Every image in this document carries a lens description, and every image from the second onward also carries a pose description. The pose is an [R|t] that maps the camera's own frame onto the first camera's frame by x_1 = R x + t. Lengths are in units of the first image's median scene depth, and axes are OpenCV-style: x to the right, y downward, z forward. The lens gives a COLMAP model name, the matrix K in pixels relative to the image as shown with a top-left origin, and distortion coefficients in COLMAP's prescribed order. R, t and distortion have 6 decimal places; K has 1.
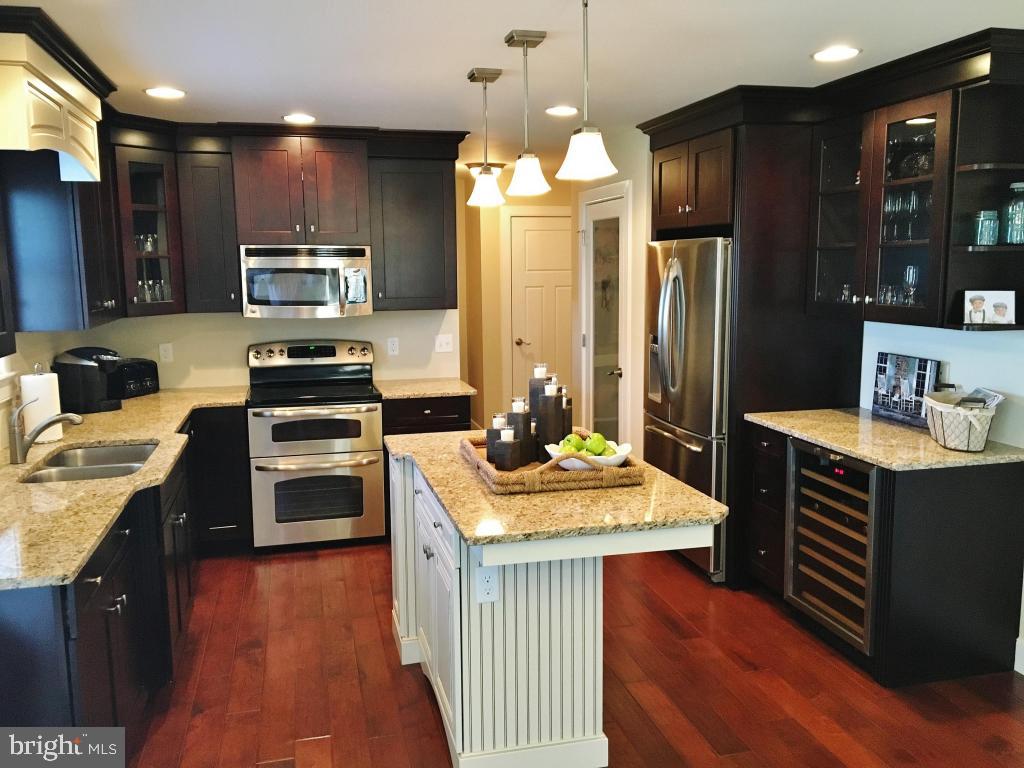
lens RADIAL K [[857.6, 0, 506.9], [0, 857.6, 378.6], [0, 0, 1]] dist [0.097735, -0.149801]
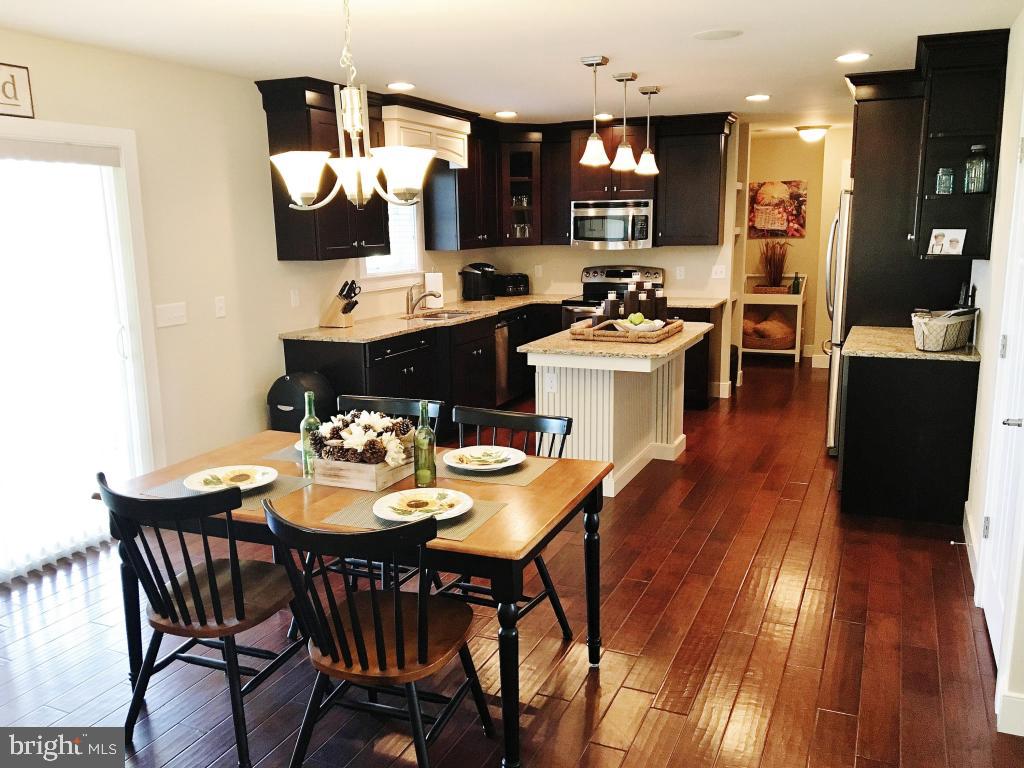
lens RADIAL K [[857.6, 0, 506.9], [0, 857.6, 378.6], [0, 0, 1]] dist [0.097735, -0.149801]
pose [[0.792018, 0.110538, -0.600407, 0.579099], [-0.077114, 0.993708, 0.081224, 0.047131], [0.605608, -0.018031, 0.795559, -0.315275]]
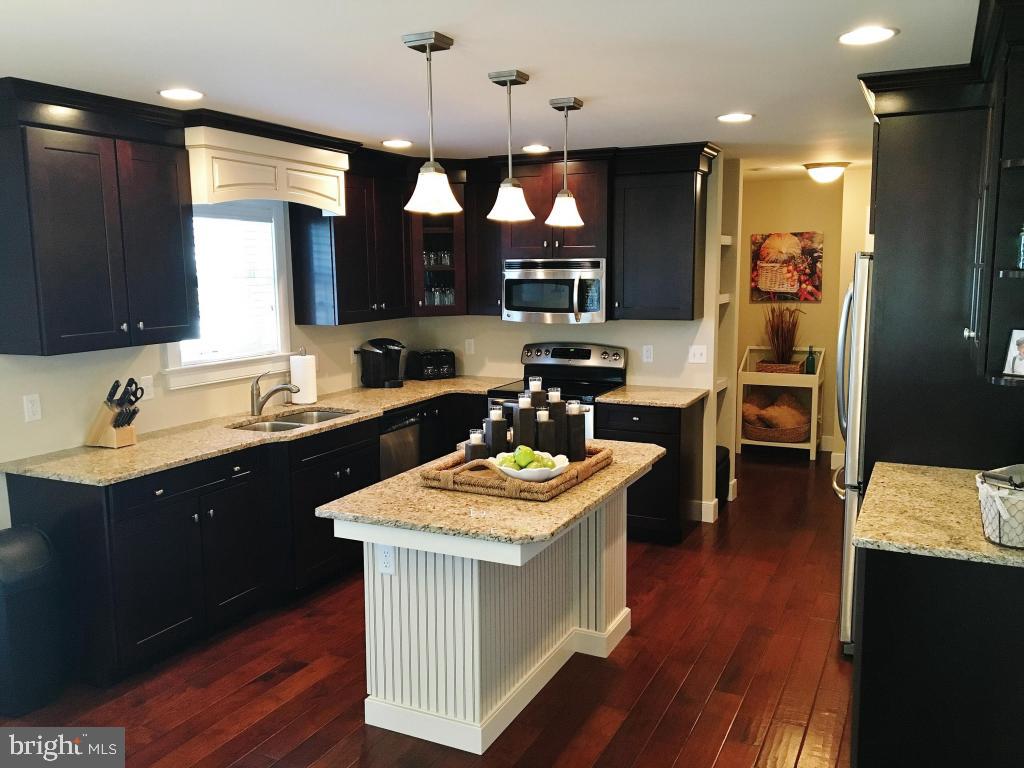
lens RADIAL K [[857.6, 0, 506.9], [0, 857.6, 378.6], [0, 0, 1]] dist [0.097735, -0.149801]
pose [[0.768600, 0.086832, -0.633809, 0.464432], [-0.084559, 0.995842, 0.033888, -0.033260], [0.634117, 0.027549, 0.772747, 0.106355]]
